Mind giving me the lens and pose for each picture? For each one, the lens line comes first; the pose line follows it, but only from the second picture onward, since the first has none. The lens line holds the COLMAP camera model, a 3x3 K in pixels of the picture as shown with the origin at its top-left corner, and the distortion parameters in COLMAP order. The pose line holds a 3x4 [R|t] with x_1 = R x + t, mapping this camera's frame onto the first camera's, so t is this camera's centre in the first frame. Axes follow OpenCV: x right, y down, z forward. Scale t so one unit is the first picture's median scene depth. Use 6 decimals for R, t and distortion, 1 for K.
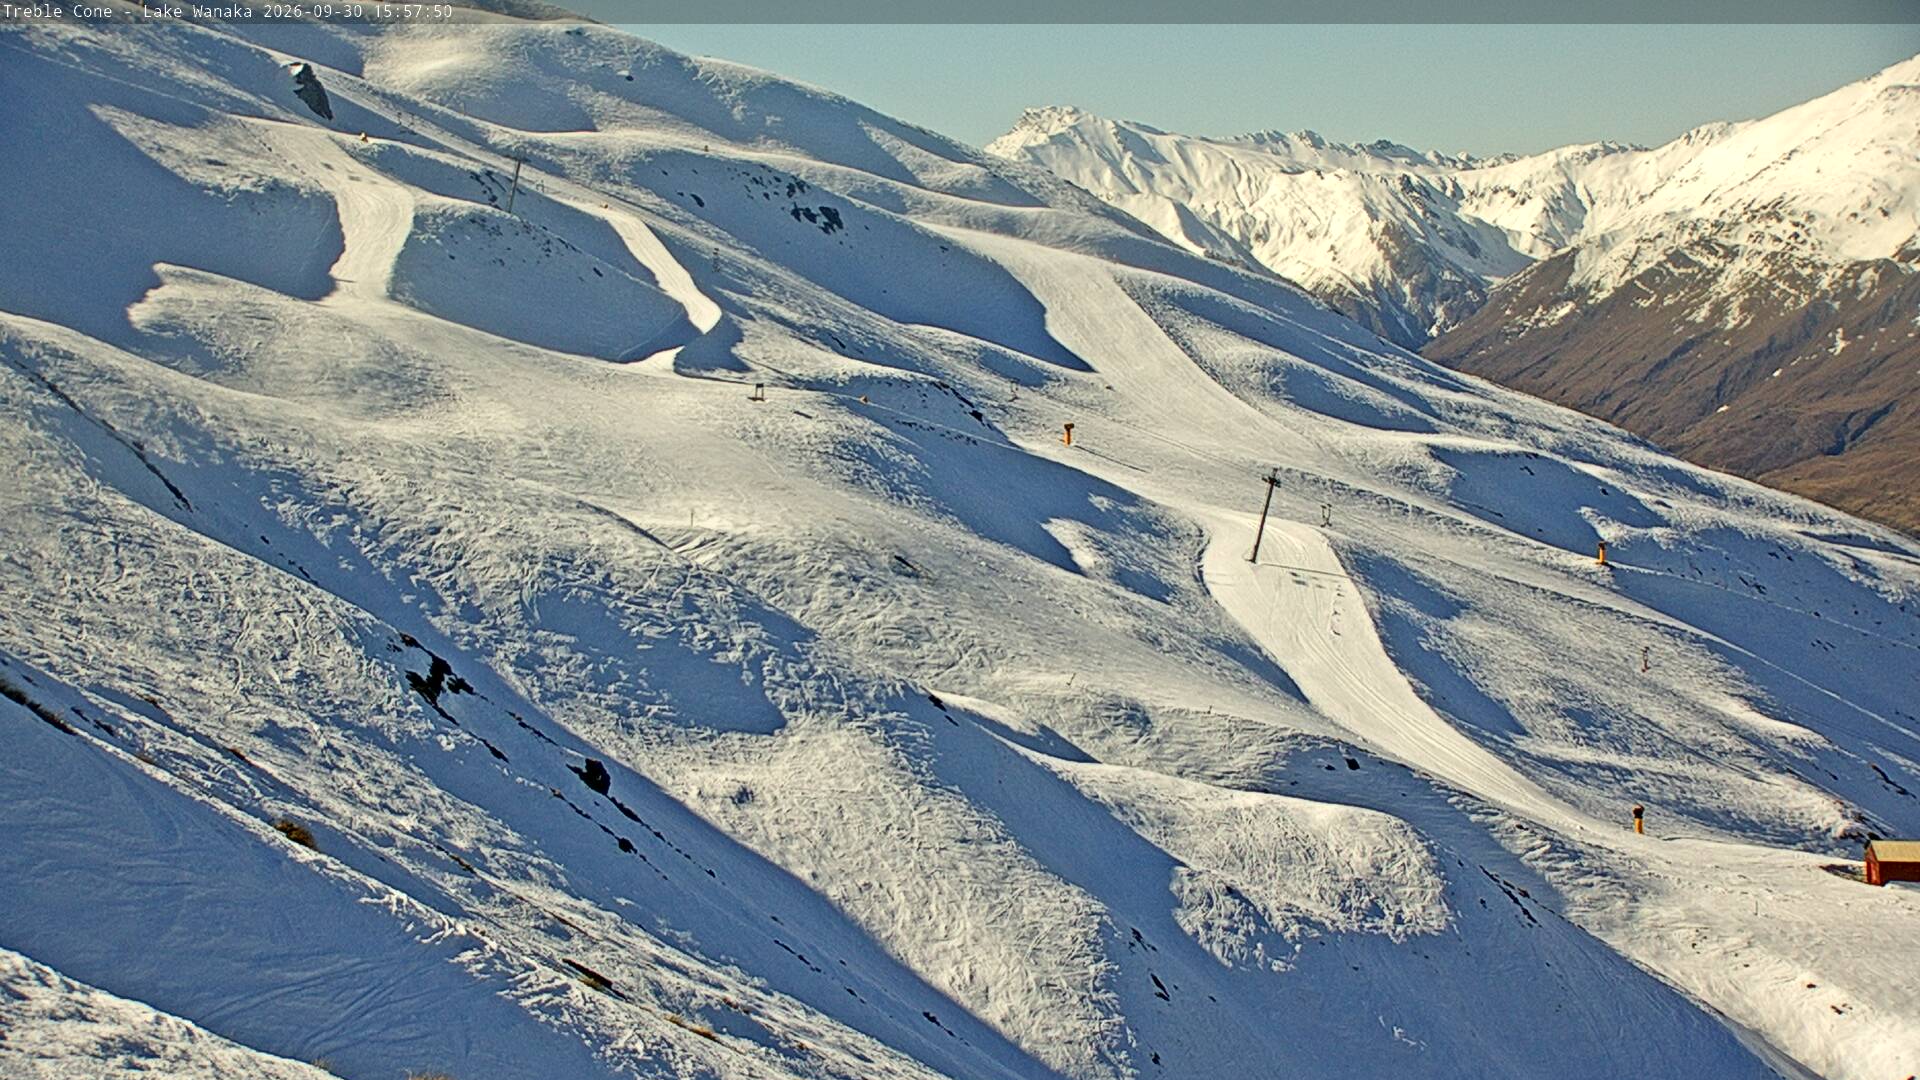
lens RADIAL K [[2060.3, 0, 990.9], [0, 2060.3, 542.0], [0, 0, 1]] dist [0.003803, 0.012704]
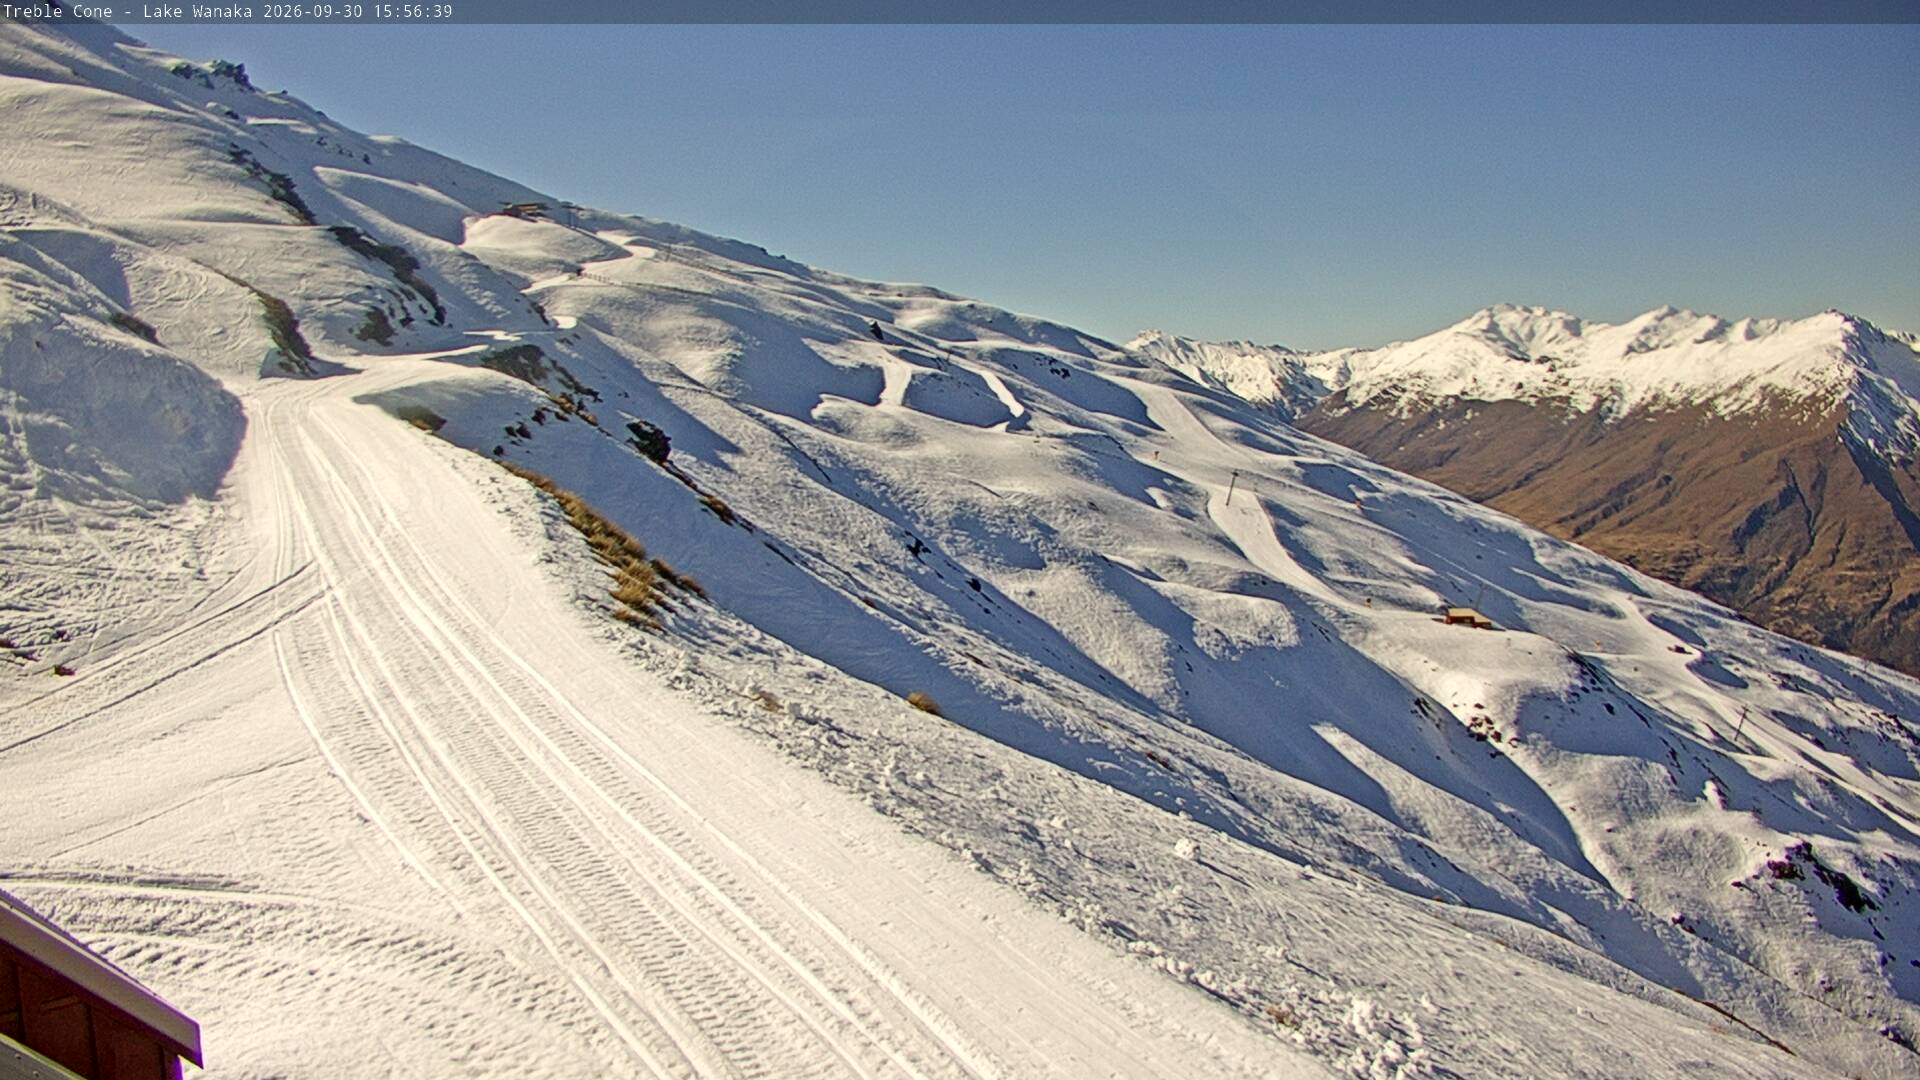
lens RADIAL K [[2060.3, 0, 990.9], [0, 2060.3, 542.0], [0, 0, 1]] dist [0.003803, 0.012704]
pose [[0.996523, 0.006798, -0.083034, 0.047364], [-0.004576, 0.999627, 0.026928, -0.012820], [0.083187, -0.026454, 0.996183, -1.650038]]
